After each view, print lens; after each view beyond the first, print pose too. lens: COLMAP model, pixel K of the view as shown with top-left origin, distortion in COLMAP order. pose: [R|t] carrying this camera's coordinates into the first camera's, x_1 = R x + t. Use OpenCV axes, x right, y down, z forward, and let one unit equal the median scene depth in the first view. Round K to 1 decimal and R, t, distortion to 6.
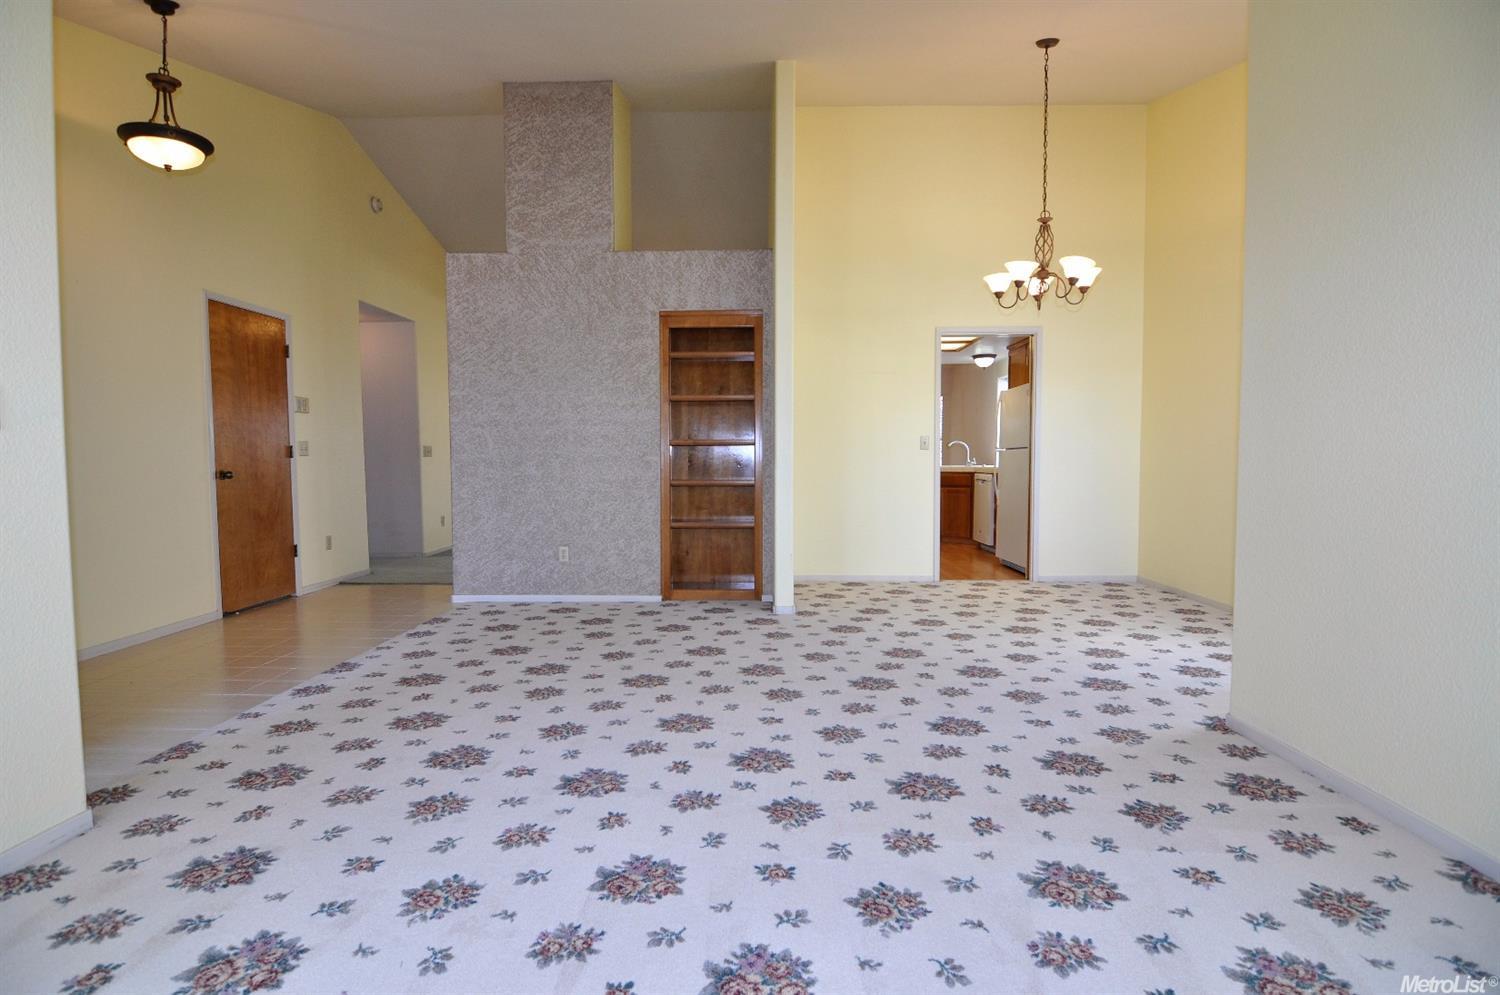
lens RADIAL K [[749.8, 0, 750.0], [0, 749.8, 497.5], [0, 0, 1]] dist [-0.004602, -0.012085]
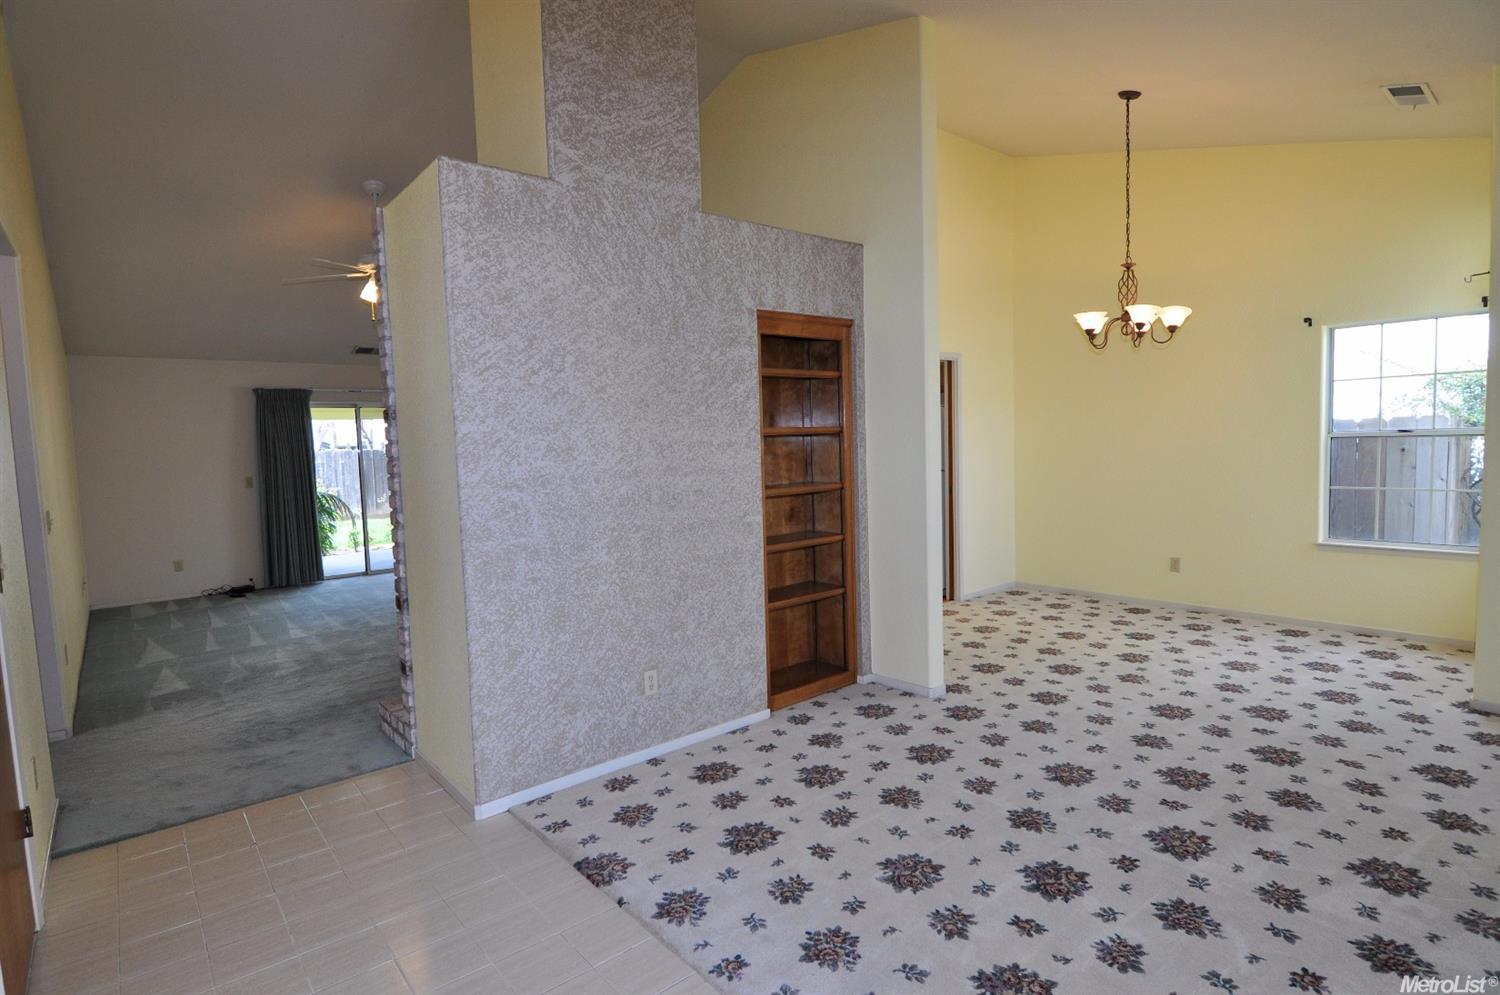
lens RADIAL K [[762.2, 0, 750.0], [0, 762.2, 497.5], [0, 0, 1]] dist [-0.002646, -0.020832]
pose [[0.746302, -0.068332, 0.662091, -0.608308], [0.062930, 0.997504, 0.032015, -0.095805], [-0.662626, 0.017773, 0.748739, 0.470974]]
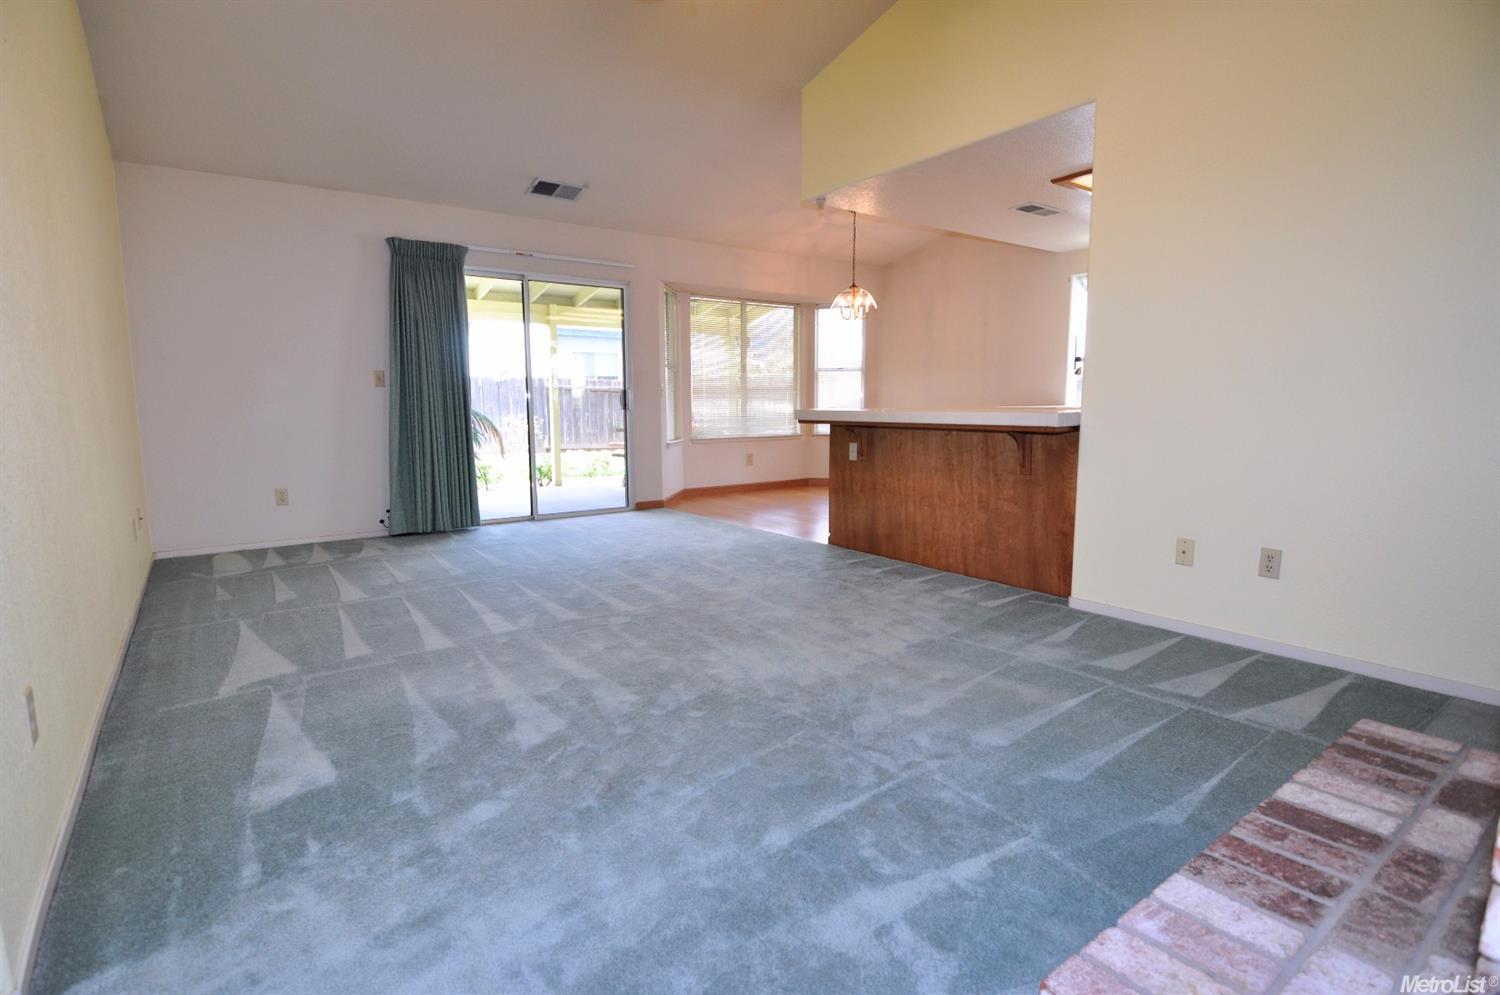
lens RADIAL K [[762.2, 0, 750.0], [0, 762.2, 497.5], [0, 0, 1]] dist [-0.002646, -0.020832]
pose [[0.797154, -0.079635, 0.598501, -0.599366], [0.035062, 0.995697, 0.085784, -0.081367], [-0.602757, -0.047399, 0.796516, 0.683896]]
